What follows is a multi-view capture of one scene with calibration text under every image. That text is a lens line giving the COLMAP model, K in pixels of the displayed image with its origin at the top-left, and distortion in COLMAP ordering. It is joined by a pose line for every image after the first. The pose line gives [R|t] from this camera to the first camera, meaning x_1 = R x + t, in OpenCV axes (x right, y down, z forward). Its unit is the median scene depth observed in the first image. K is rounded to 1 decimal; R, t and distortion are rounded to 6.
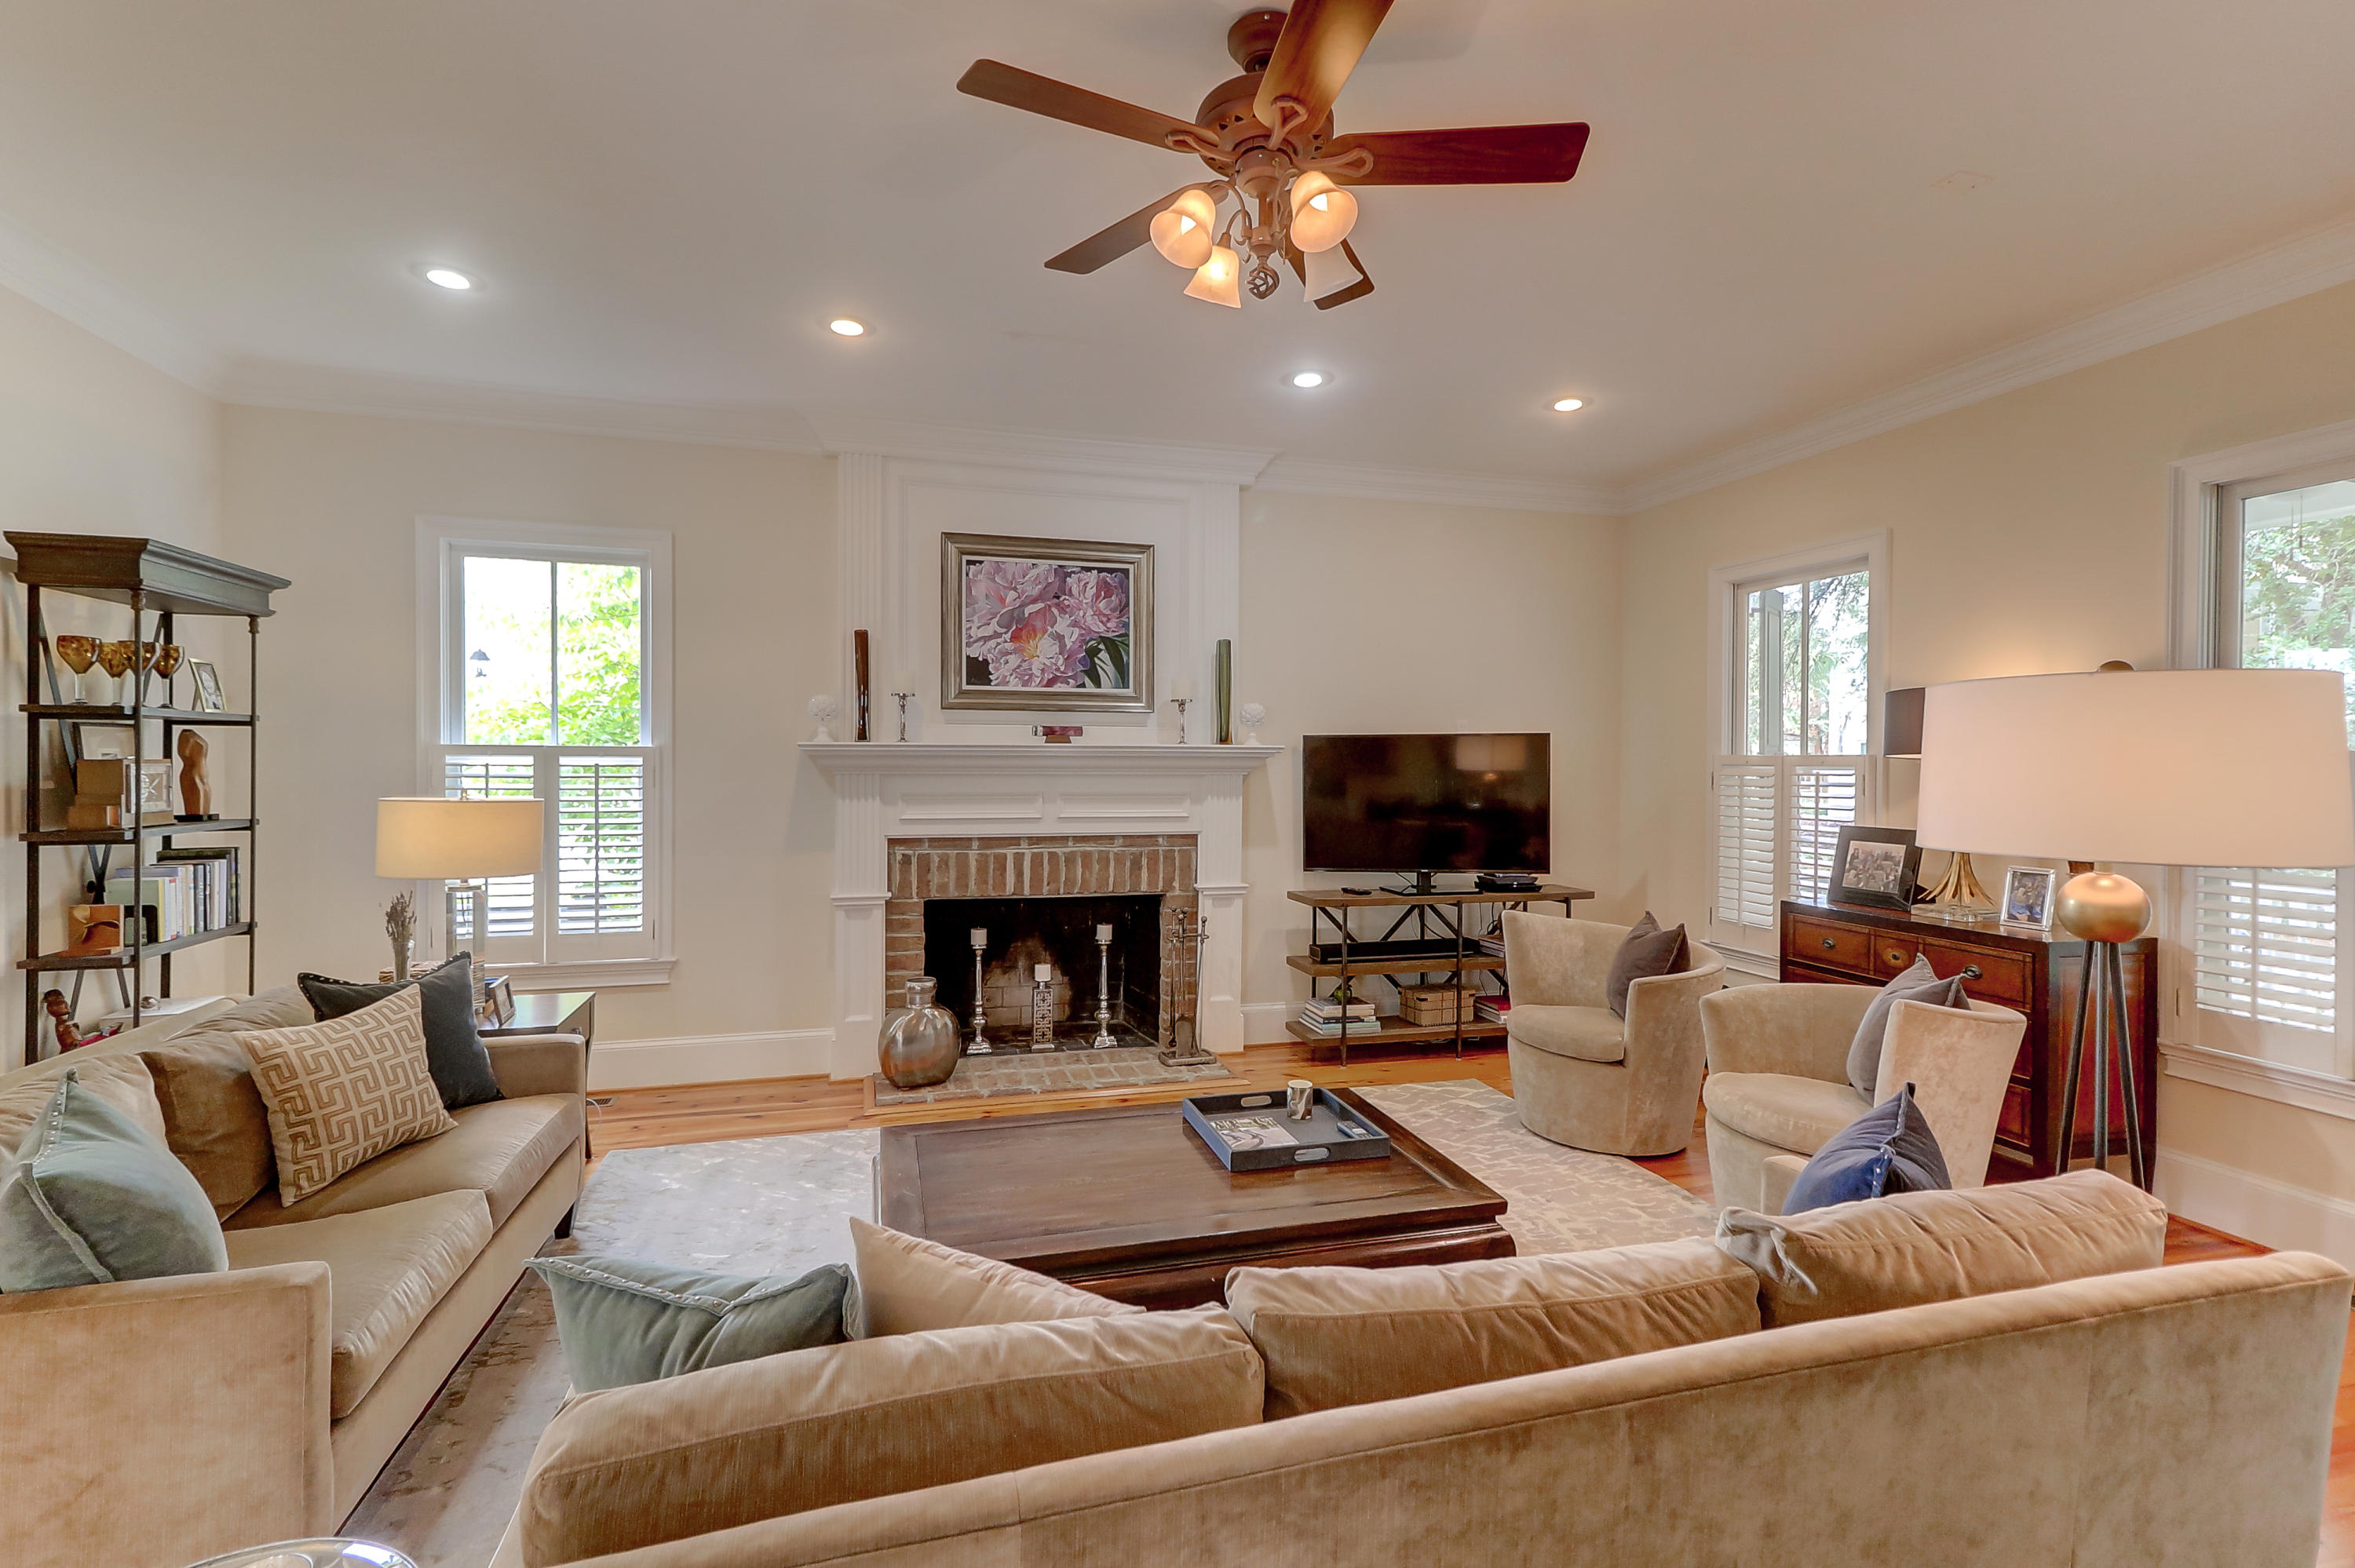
lens RADIAL K [[1072.2, 0, 1167.4], [0, 1072.2, 768.7], [0, 0, 1]] dist [0.023441, -0.003294]
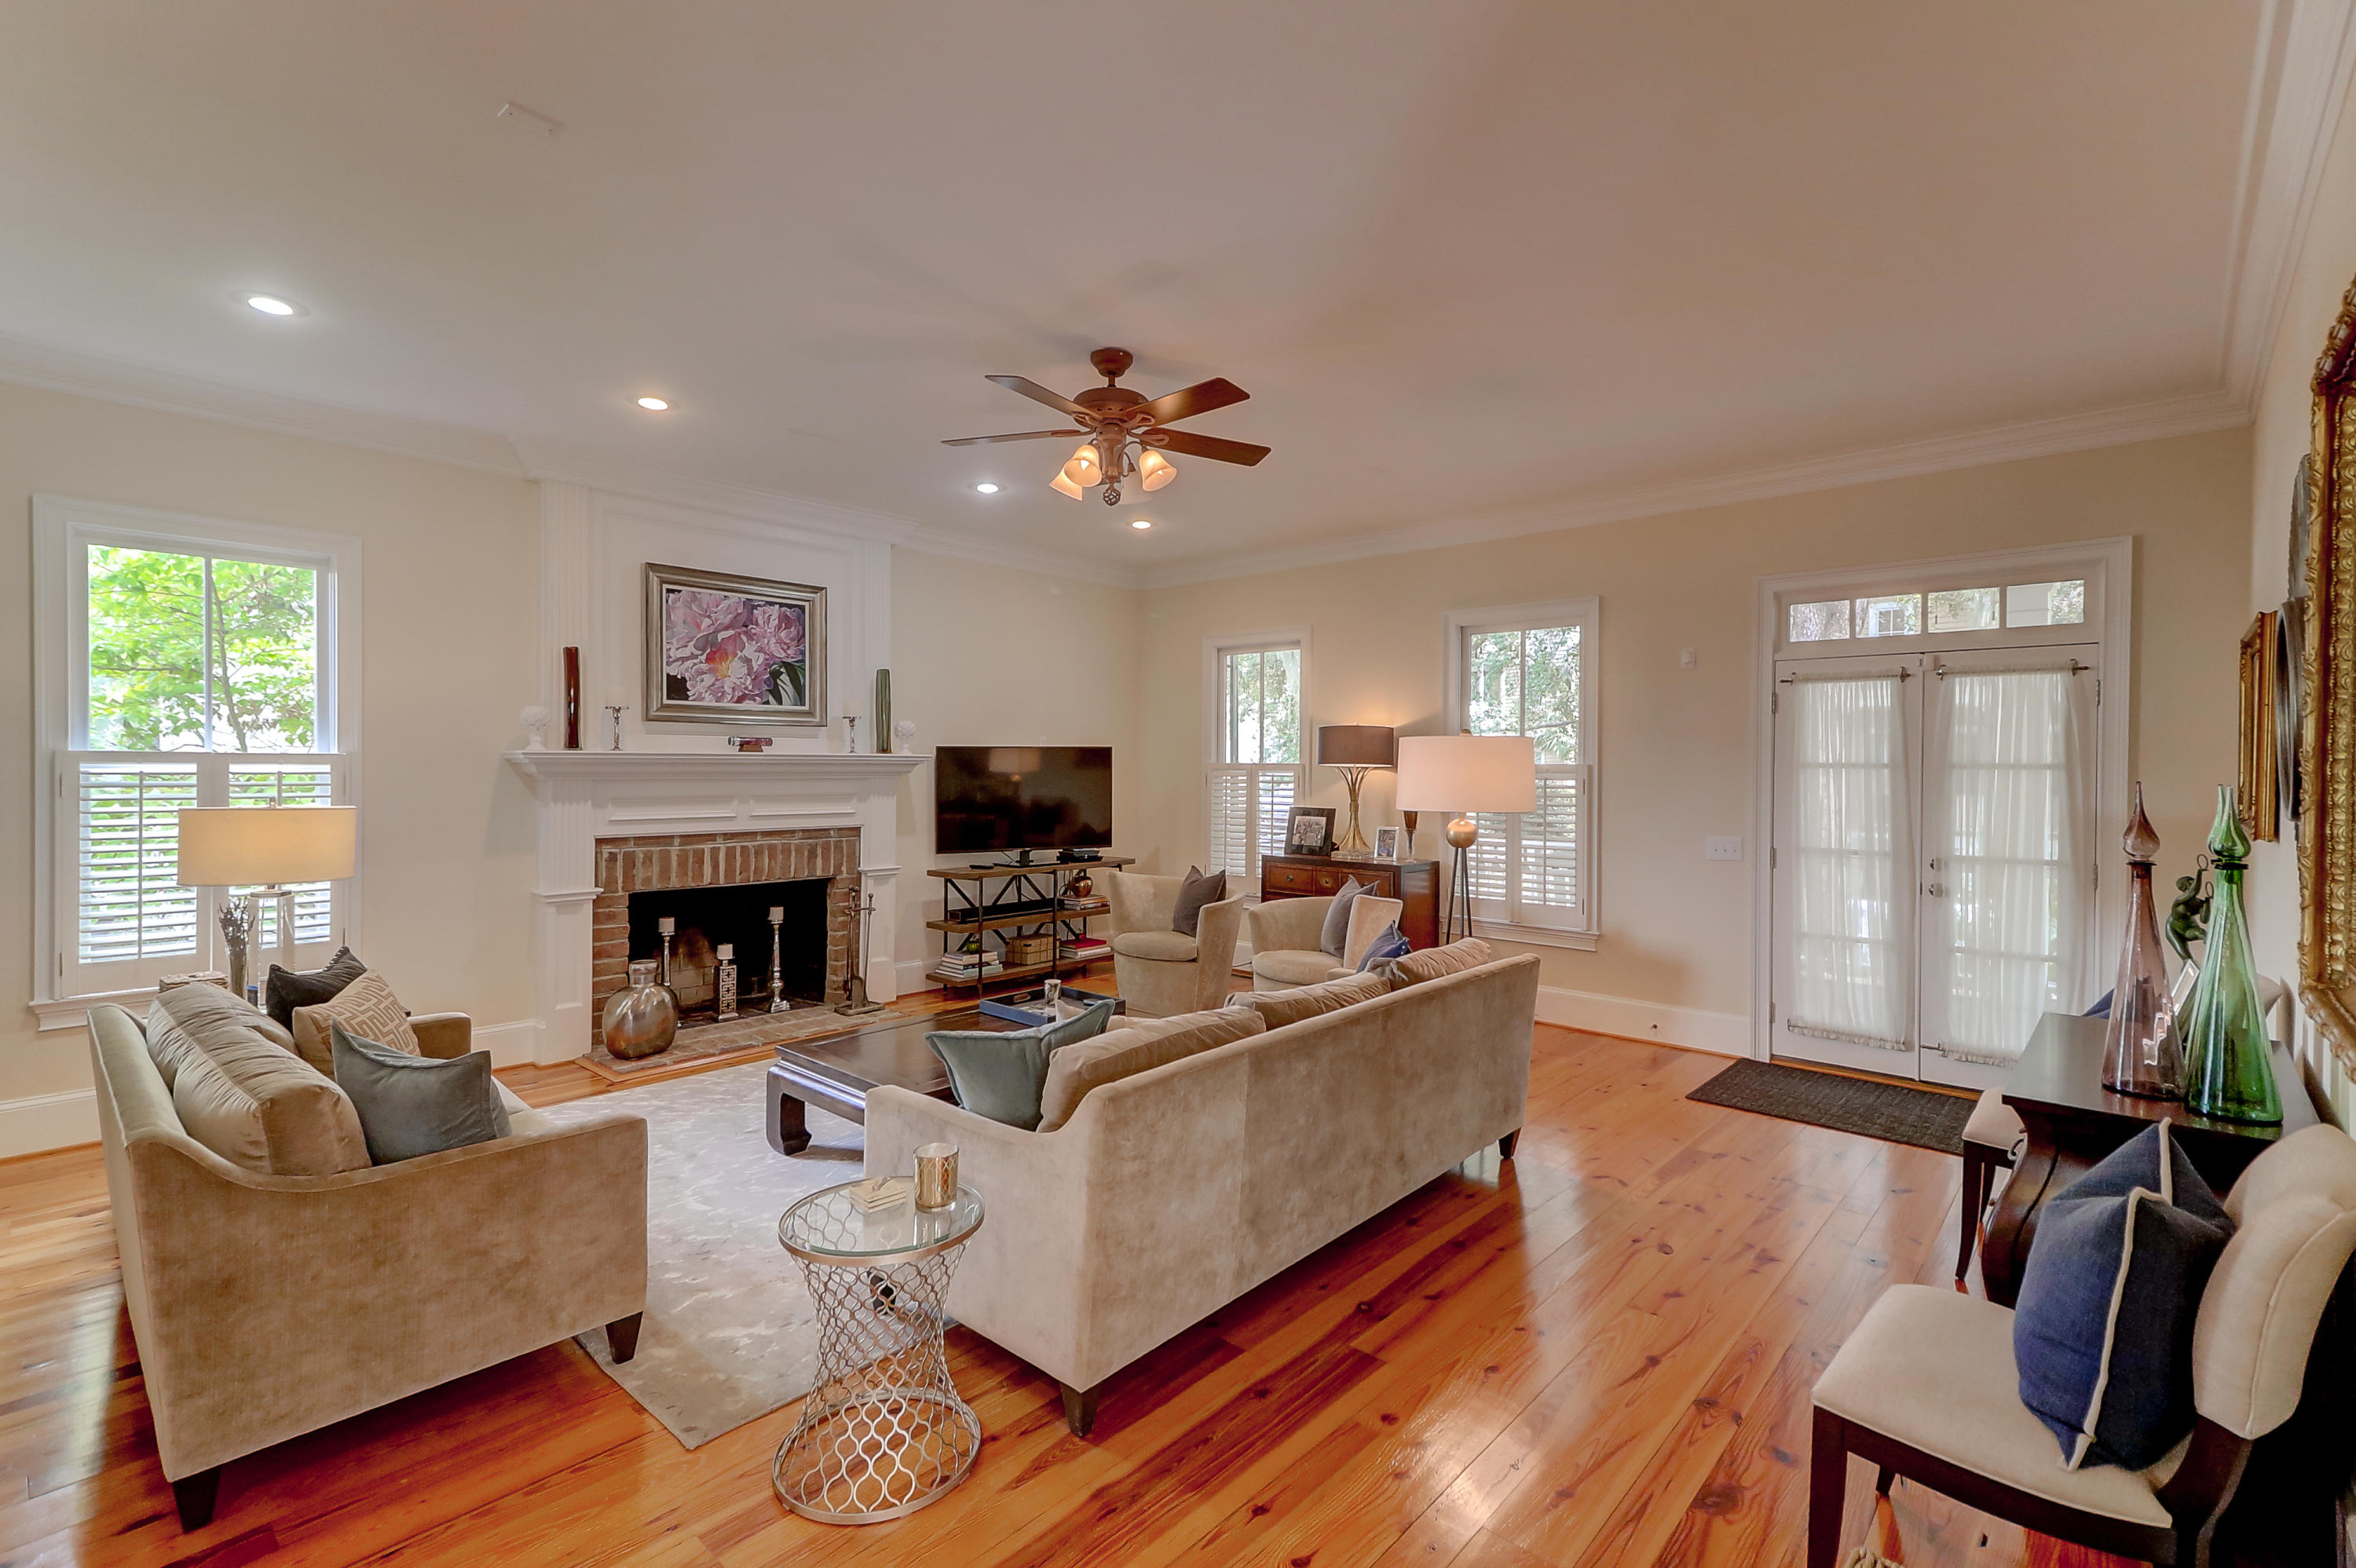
lens RADIAL K [[1072.7, 0, 1177.0], [0, 1072.7, 772.4], [0, 0, 1]] dist [0.023441, -0.003294]
pose [[0.843191, -0.003776, 0.537600, -0.342138], [0.001226, 0.999986, 0.005102, -0.007077], [-0.537612, -0.003643, 0.843184, -0.236107]]
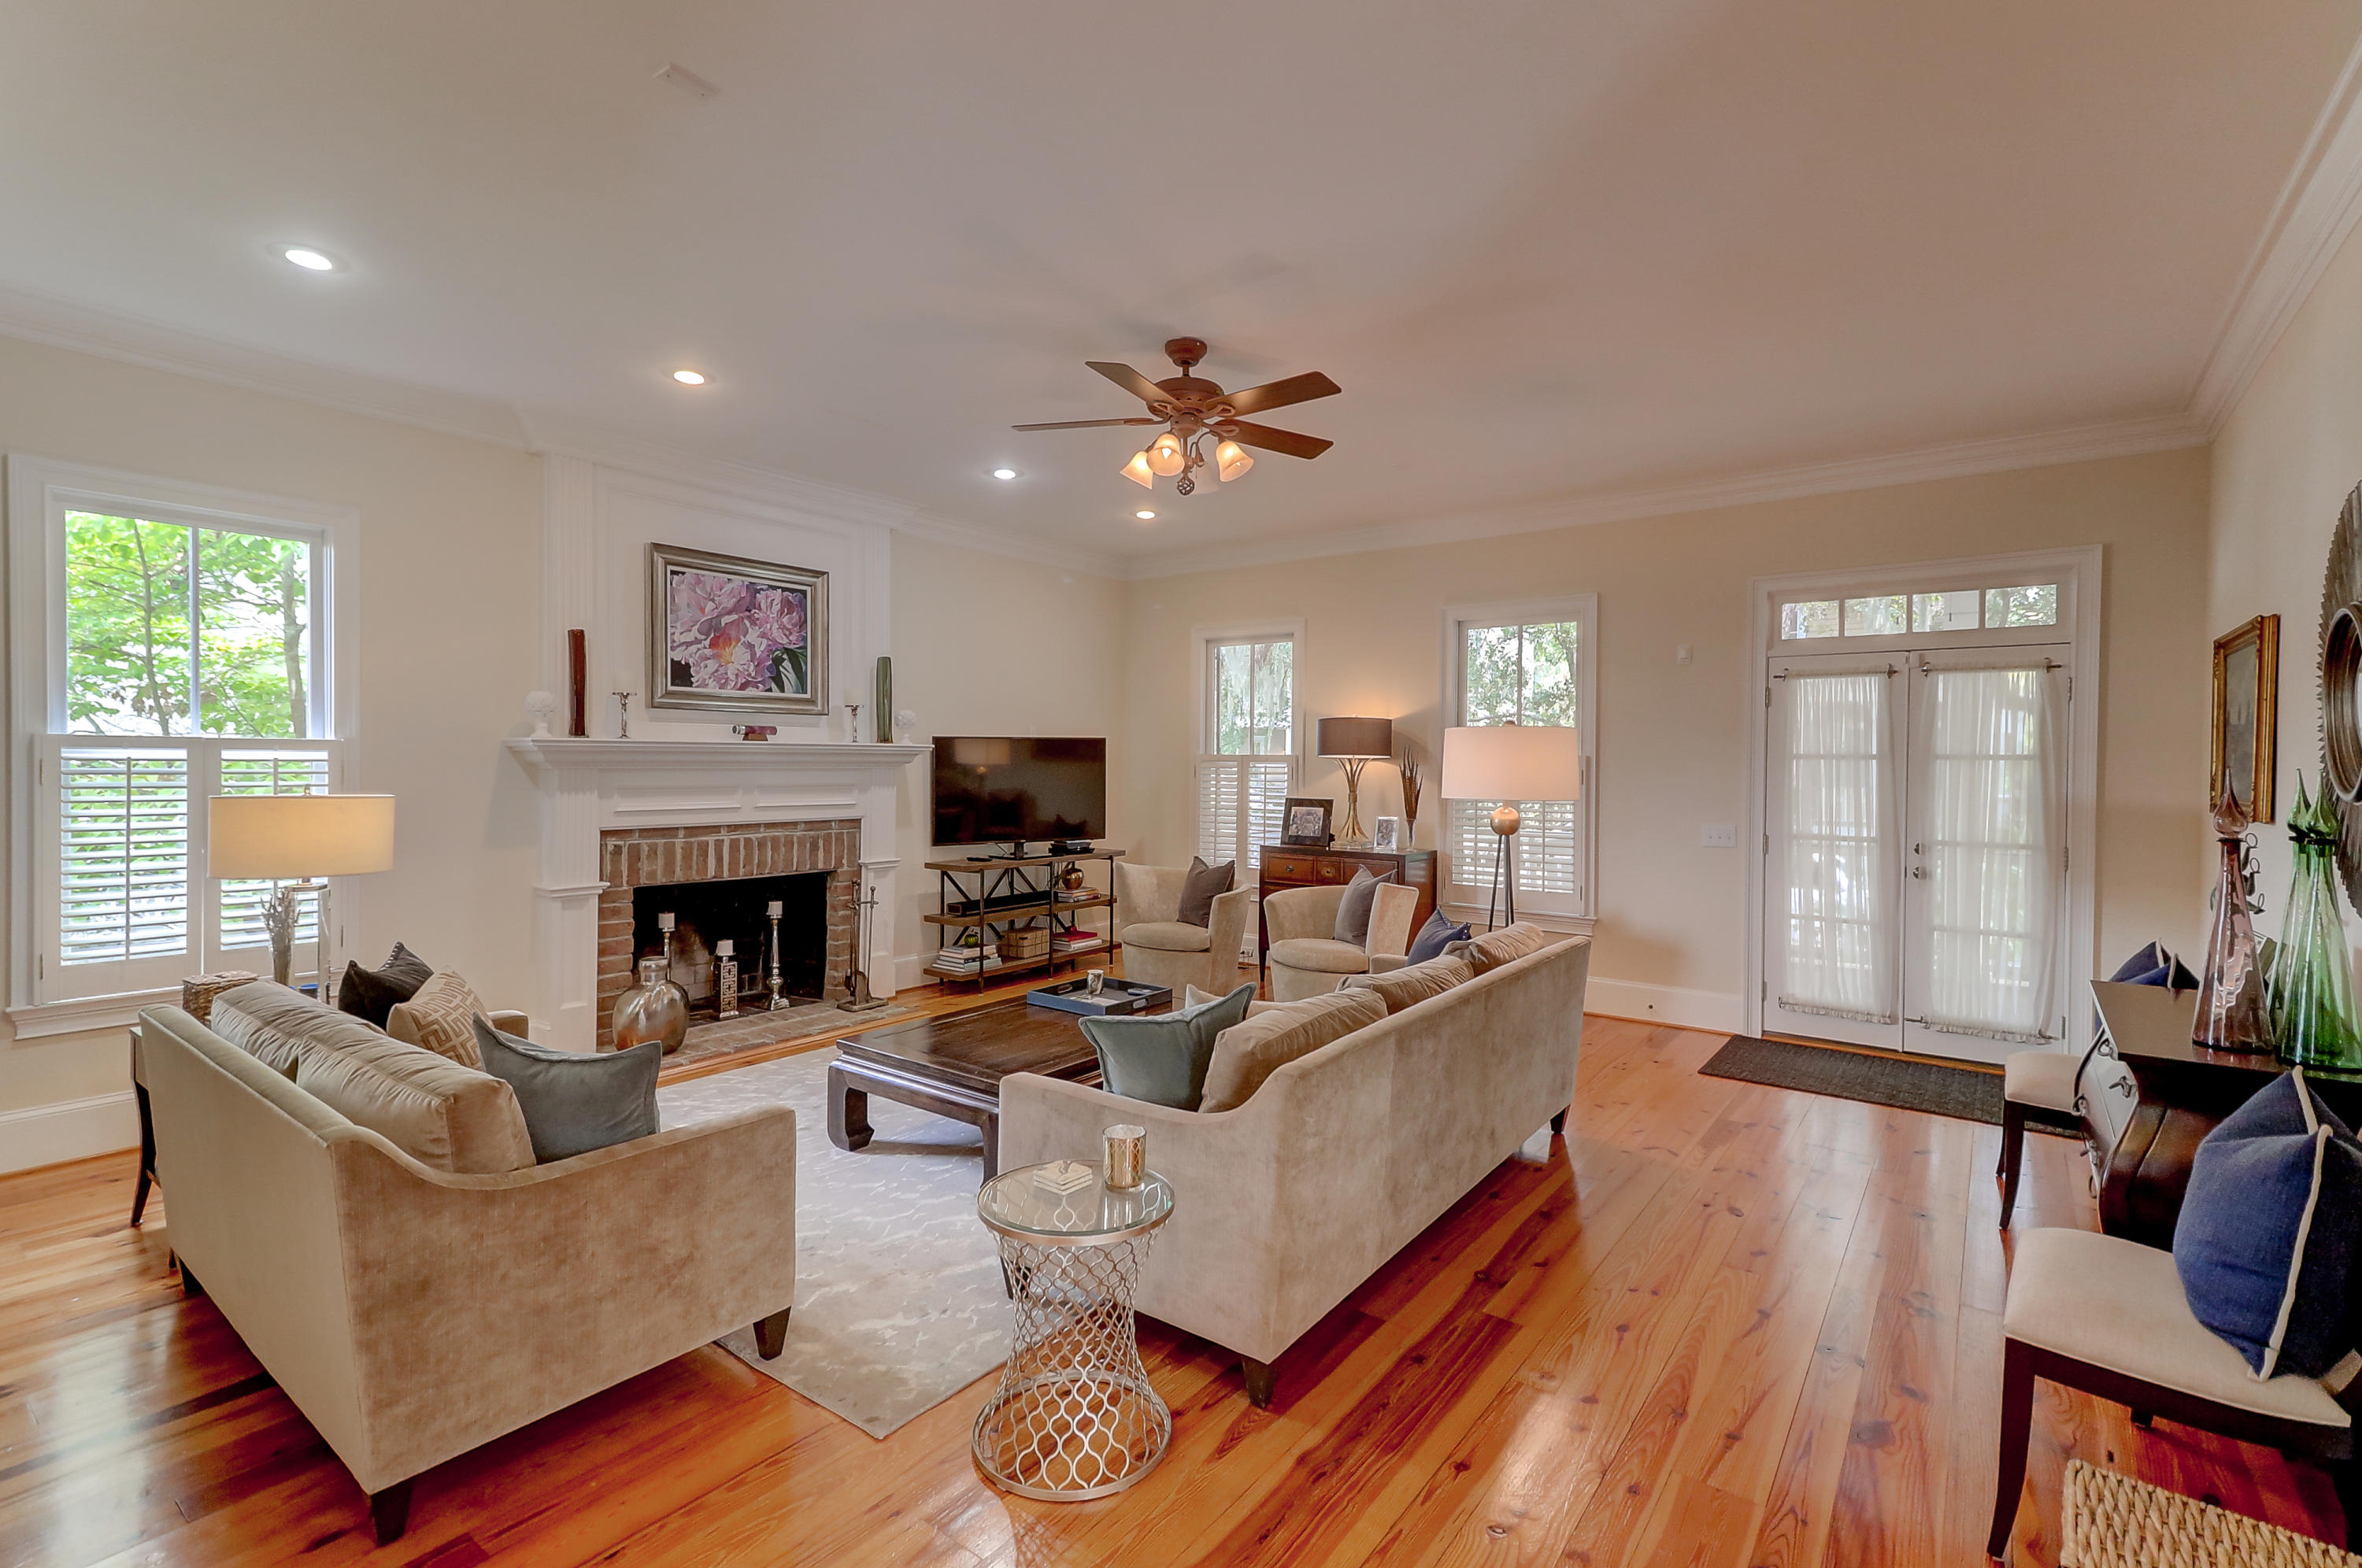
lens RADIAL K [[1075.4, 0, 1178.0], [0, 1075.4, 775.5], [0, 0, 1]] dist [0.023441, -0.003294]
pose [[0.790727, -0.006585, 0.612133, -0.448256], [-0.001000, 0.999927, 0.012048, -0.001800], [-0.612168, -0.010138, 0.790663, -0.171653]]
